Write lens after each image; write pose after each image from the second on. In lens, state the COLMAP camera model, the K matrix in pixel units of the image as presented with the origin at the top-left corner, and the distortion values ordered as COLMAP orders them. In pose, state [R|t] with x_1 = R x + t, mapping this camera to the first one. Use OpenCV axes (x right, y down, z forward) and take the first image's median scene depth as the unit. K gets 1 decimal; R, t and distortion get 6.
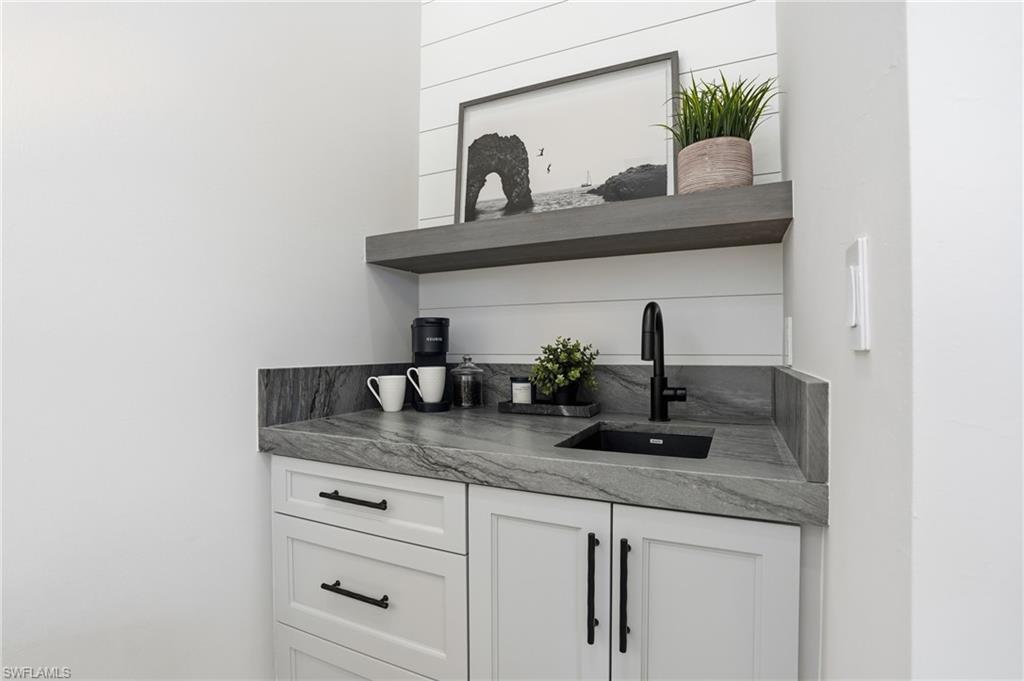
lens RADIAL K [[477.6, 0, 514.0], [0, 477.6, 338.2], [0, 0, 1]] dist [-0.059993, 0.021538]
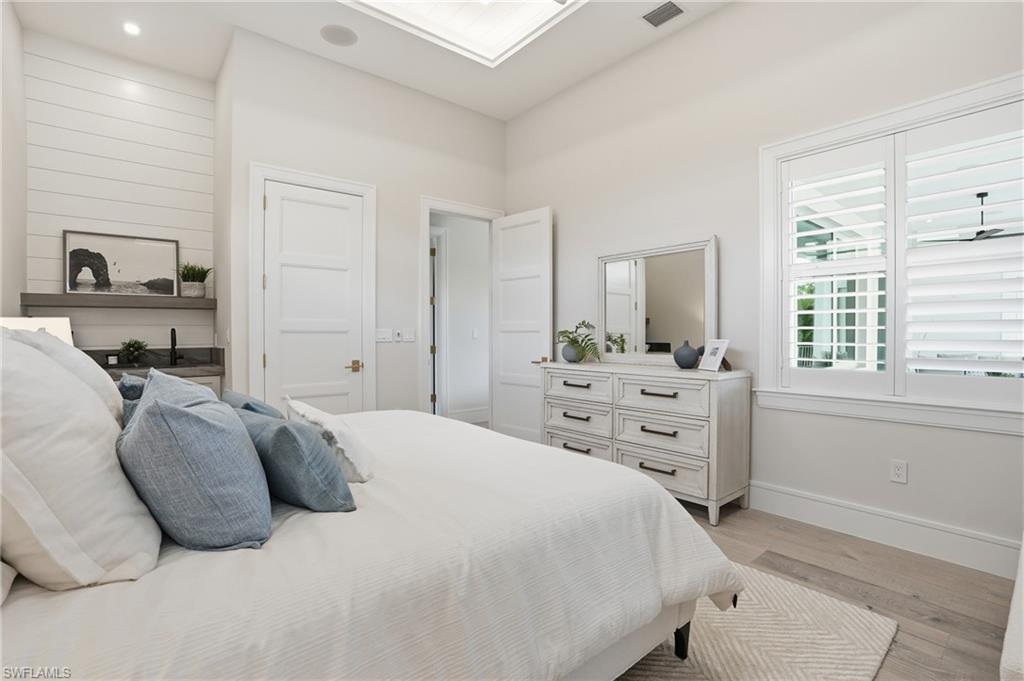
lens RADIAL K [[477.6, 0, 514.0], [0, 477.6, 338.2], [0, 0, 1]] dist [-0.059993, 0.021538]
pose [[0.424480, -0.003931, 0.905429, -1.353345], [-0.010272, 0.999905, 0.009156, -0.052604], [-0.905379, -0.013188, 0.424399, -2.085897]]
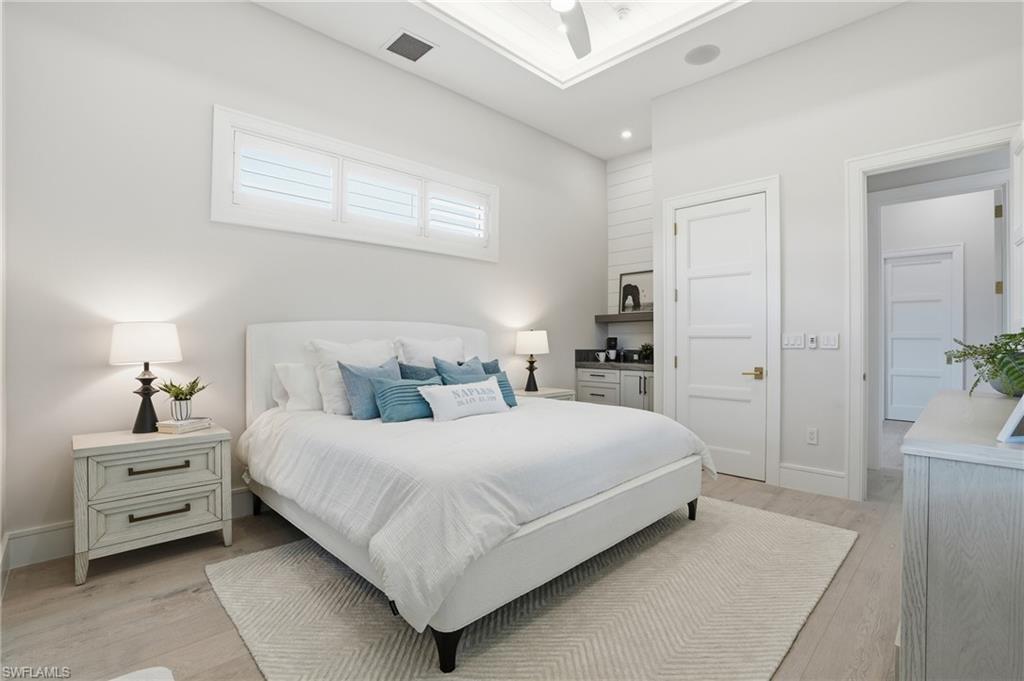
lens RADIAL K [[477.6, 0, 514.0], [0, 477.6, 338.2], [0, 0, 1]] dist [-0.059993, 0.021538]
pose [[0.936261, 0.002218, -0.351297, 0.449951], [0.000933, 0.999961, 0.008799, -0.073149], [0.351303, -0.008566, 0.936223, -2.996489]]
